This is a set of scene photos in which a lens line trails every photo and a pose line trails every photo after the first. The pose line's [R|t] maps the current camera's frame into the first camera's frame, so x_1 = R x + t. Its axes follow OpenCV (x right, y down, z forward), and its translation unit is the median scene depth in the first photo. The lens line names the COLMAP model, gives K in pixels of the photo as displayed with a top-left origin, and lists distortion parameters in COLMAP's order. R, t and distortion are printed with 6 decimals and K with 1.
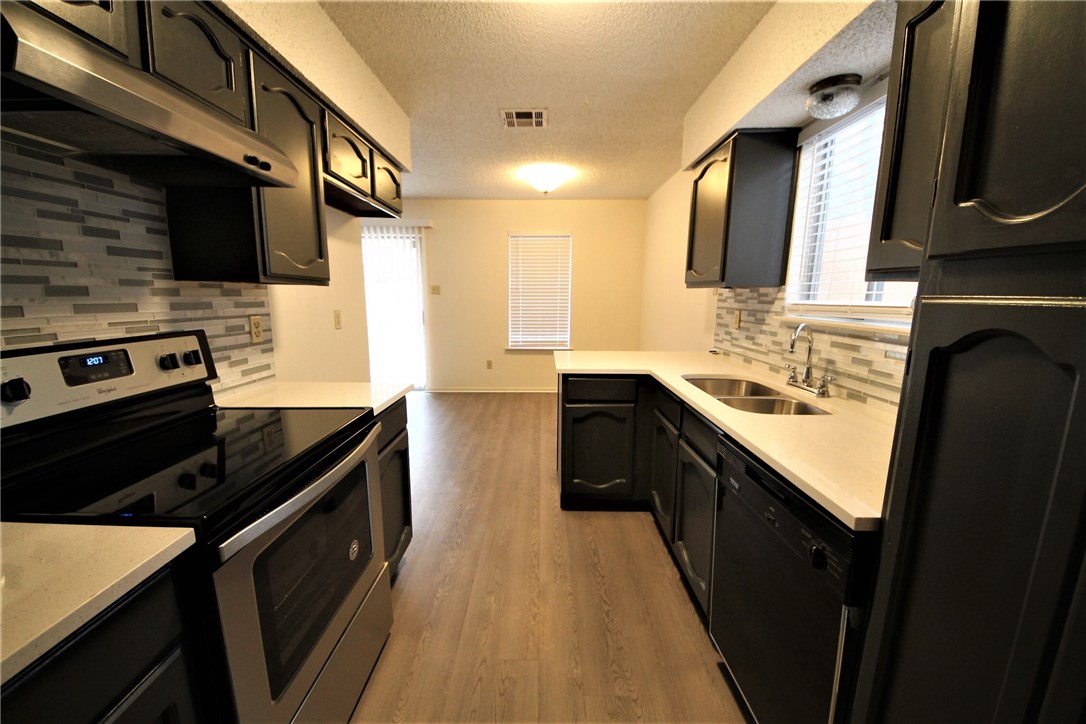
lens RADIAL K [[412.2, 0, 543.0], [0, 412.2, 362.0], [0, 0, 1]] dist [0.000996, 0.000056]
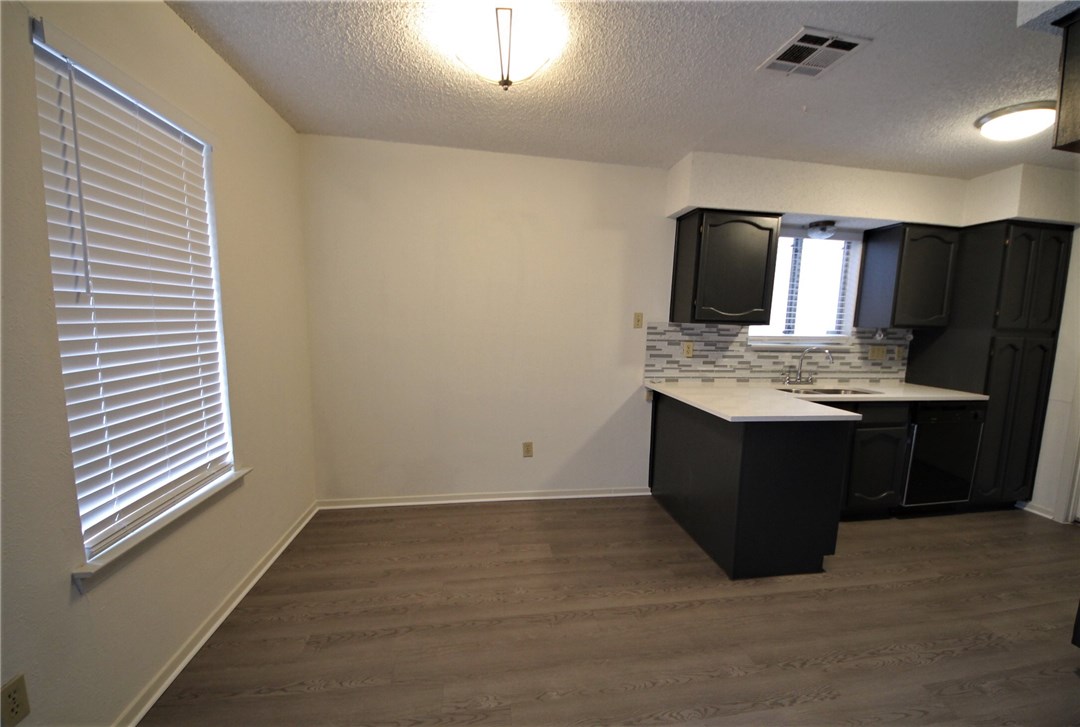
lens RADIAL K [[442.1, 0, 540.0], [0, 442.1, 363.5], [0, 0, 1]] dist [0.011109, -0.013167]
pose [[-0.171581, -0.104878, 0.979572, -0.778815], [0.133738, 0.982633, 0.128631, -0.309149], [-0.976050, 0.153077, -0.154575, 1.756926]]
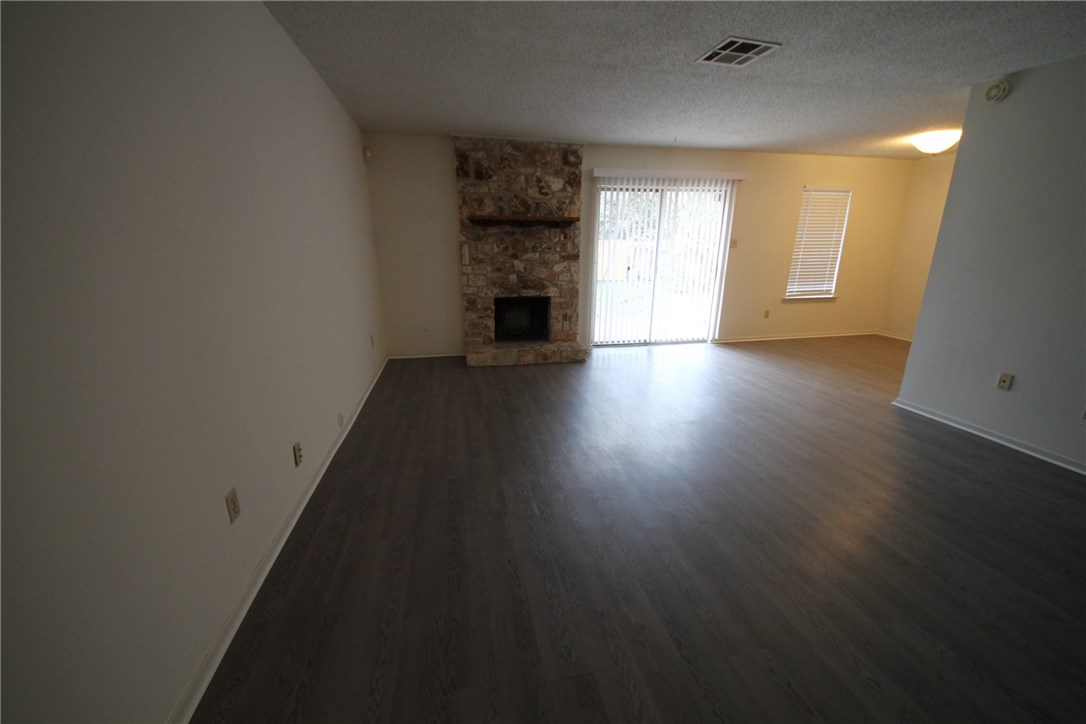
lens RADIAL K [[412.2, 0, 543.0], [0, 412.2, 362.0], [0, 0, 1]] dist [0.000996, 0.000056]
pose [[0.980603, -0.061342, 0.186159, -2.068480], [0.038666, 0.991643, 0.123085, -0.056828], [-0.192153, -0.113500, 0.974779, 0.107781]]
